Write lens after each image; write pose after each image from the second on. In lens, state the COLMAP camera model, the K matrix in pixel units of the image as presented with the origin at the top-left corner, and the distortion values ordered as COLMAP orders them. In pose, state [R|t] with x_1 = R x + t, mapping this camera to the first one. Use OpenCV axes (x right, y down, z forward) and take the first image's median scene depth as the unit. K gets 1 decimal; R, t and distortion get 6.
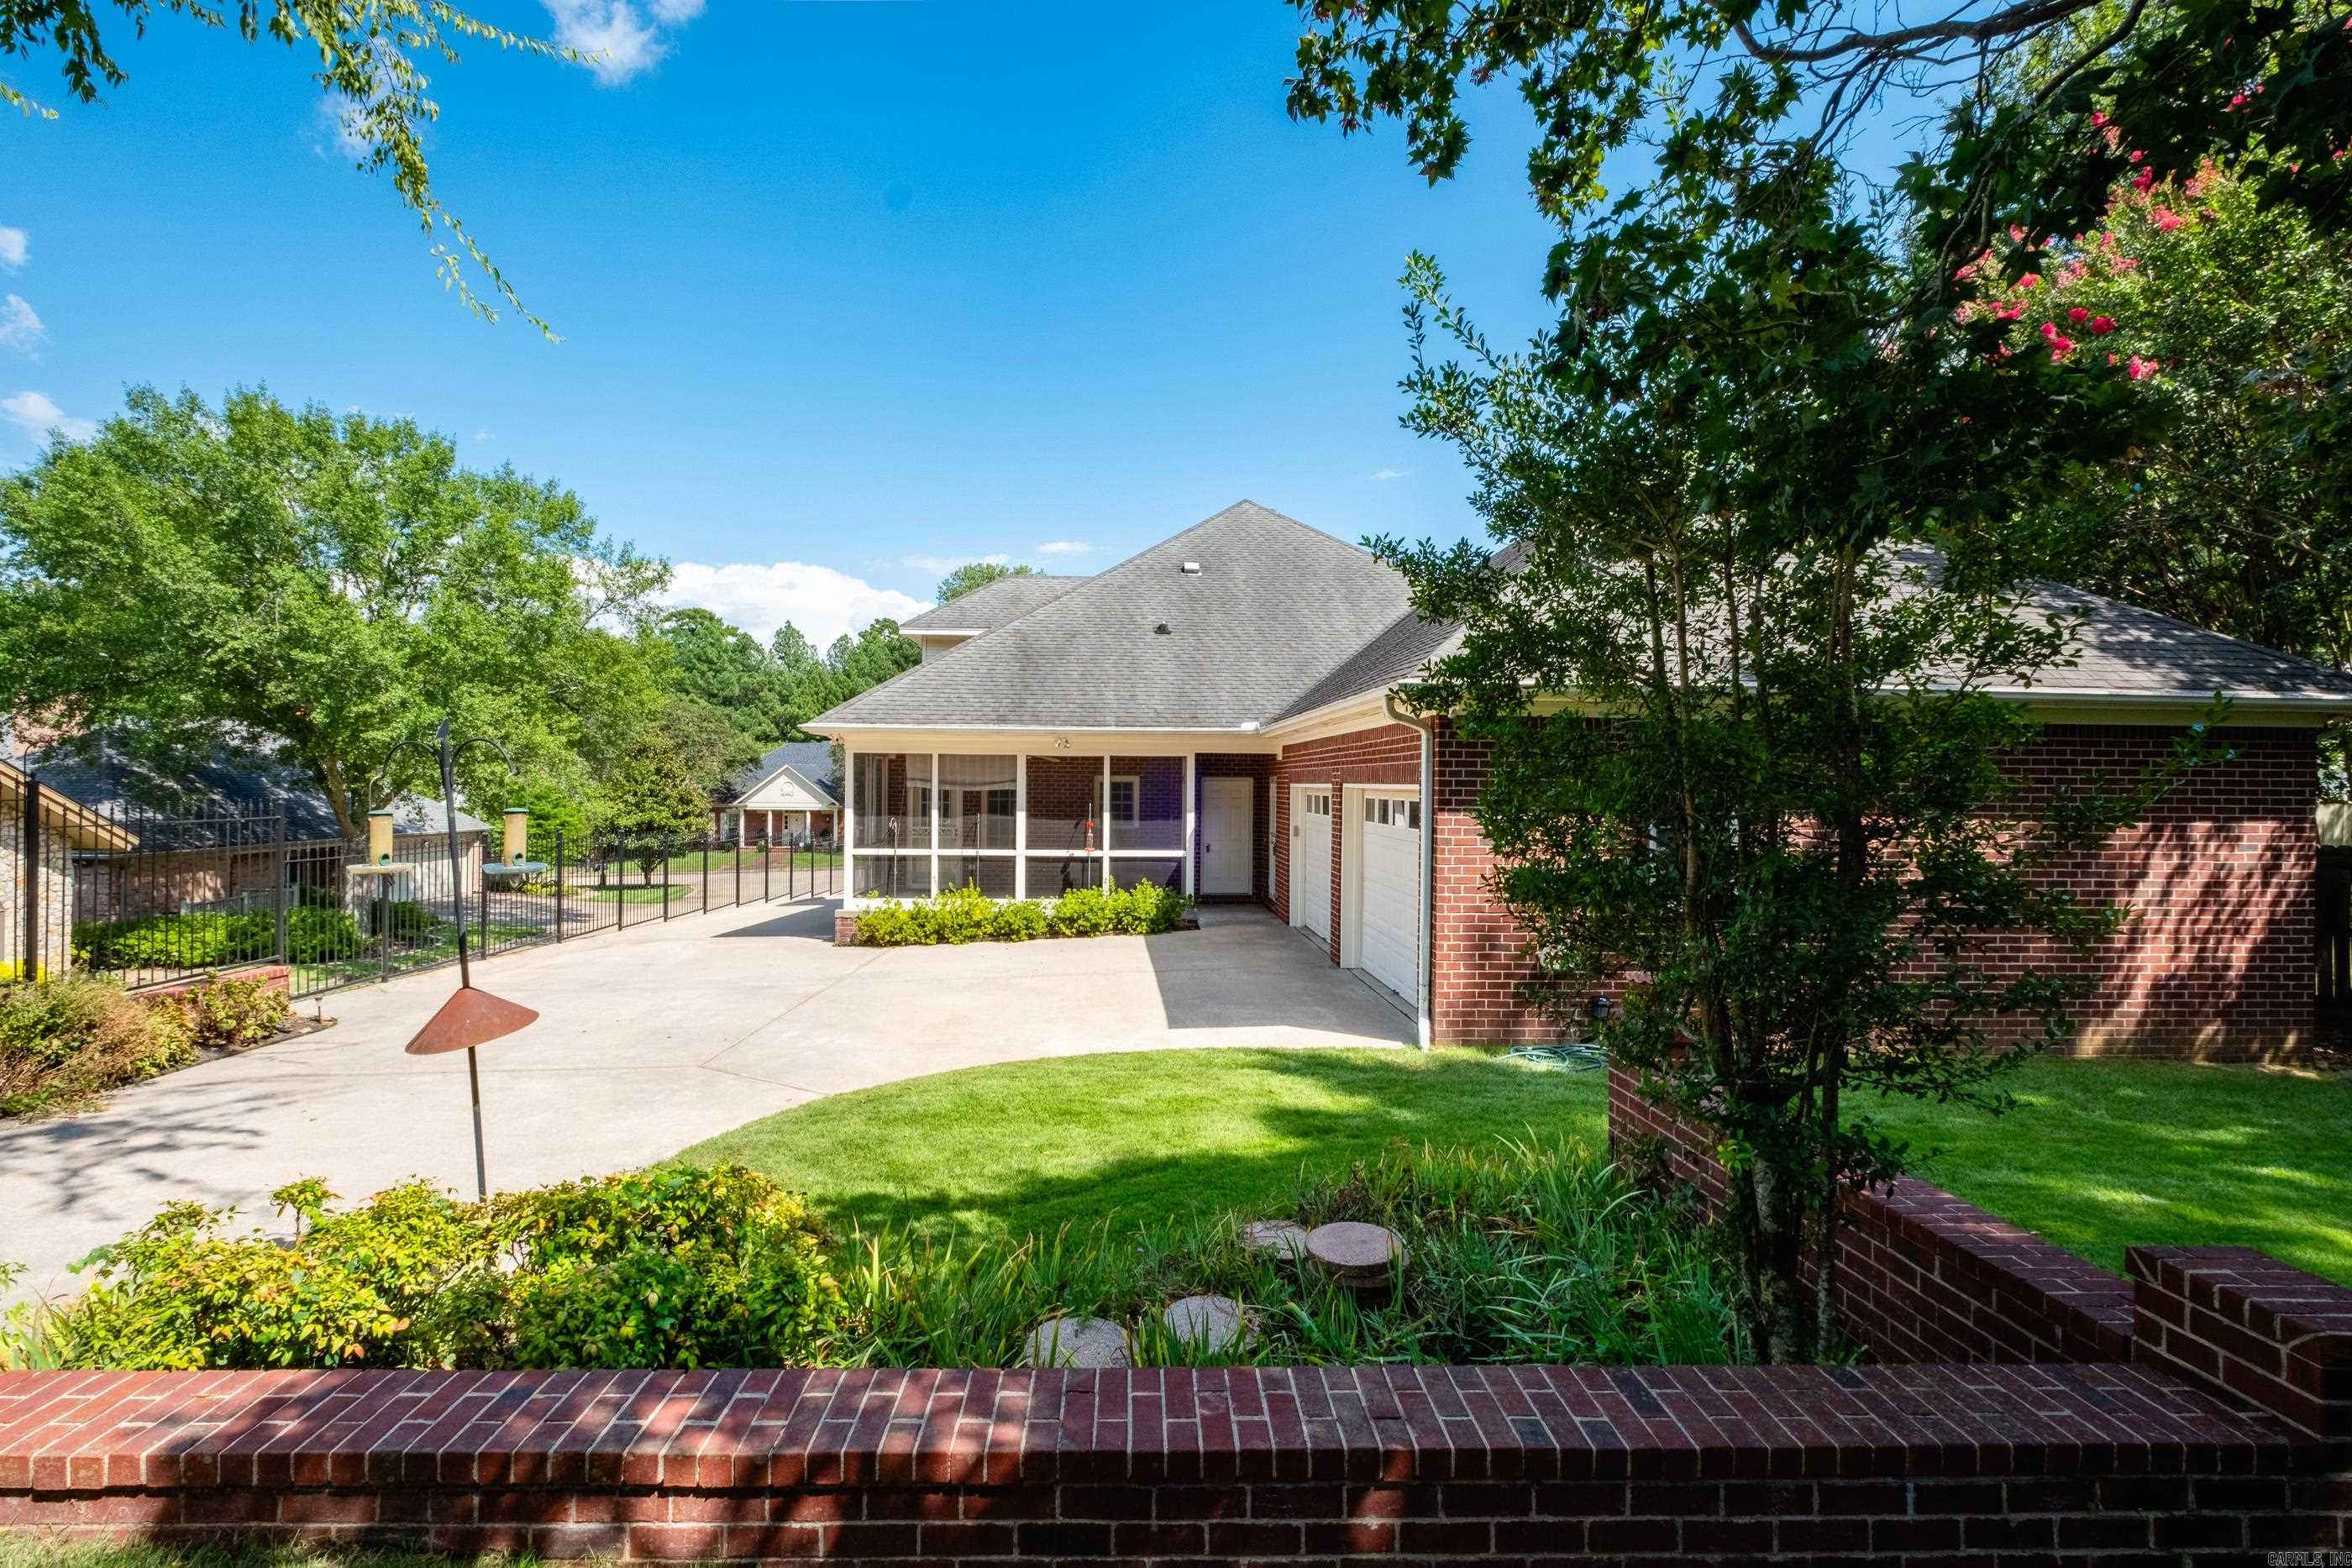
lens RADIAL K [[1082.5, 0, 1170.5], [0, 1082.5, 790.5], [0, 0, 1]] dist [-0.002509, -0.000030]
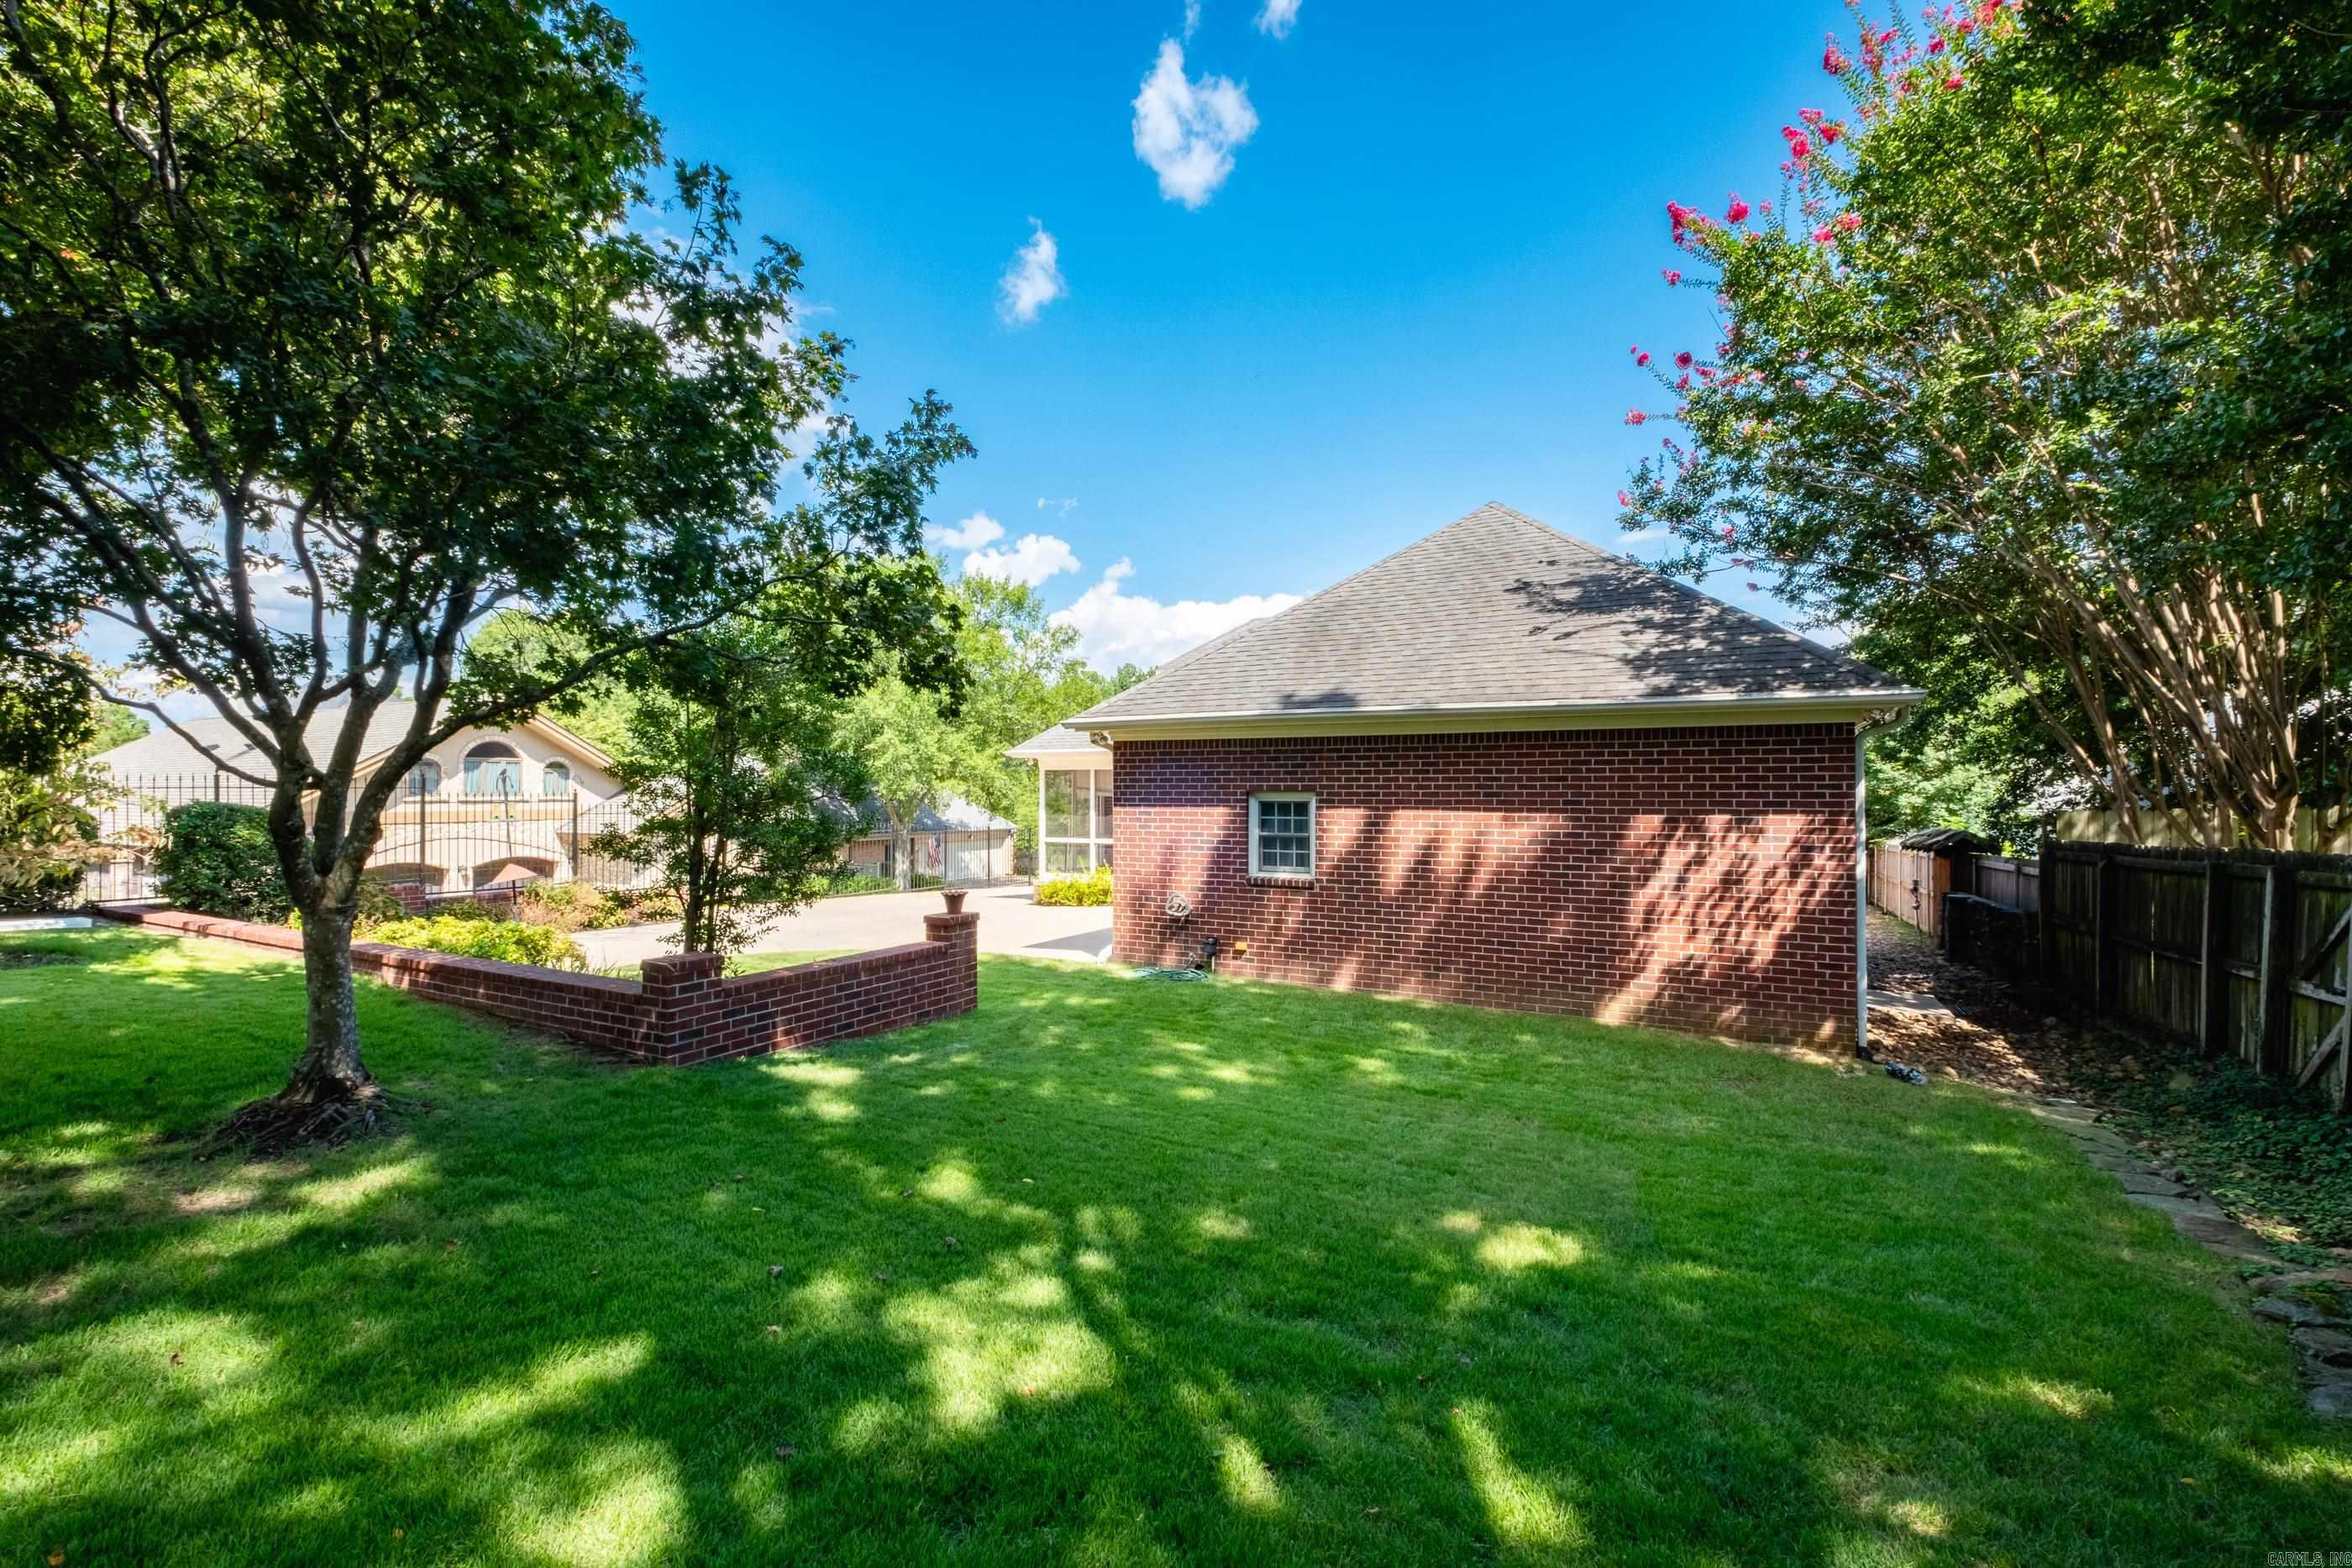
lens RADIAL K [[1082.5, 0, 1174.3], [0, 1082.5, 791.5], [0, 0, 1]] dist [-0.002509, -0.000030]
pose [[0.850362, -0.005654, -0.526168, 1.059410], [-0.000050, 0.999941, -0.010826, 0.017443], [0.526198, 0.009232, 0.850312, -0.207070]]
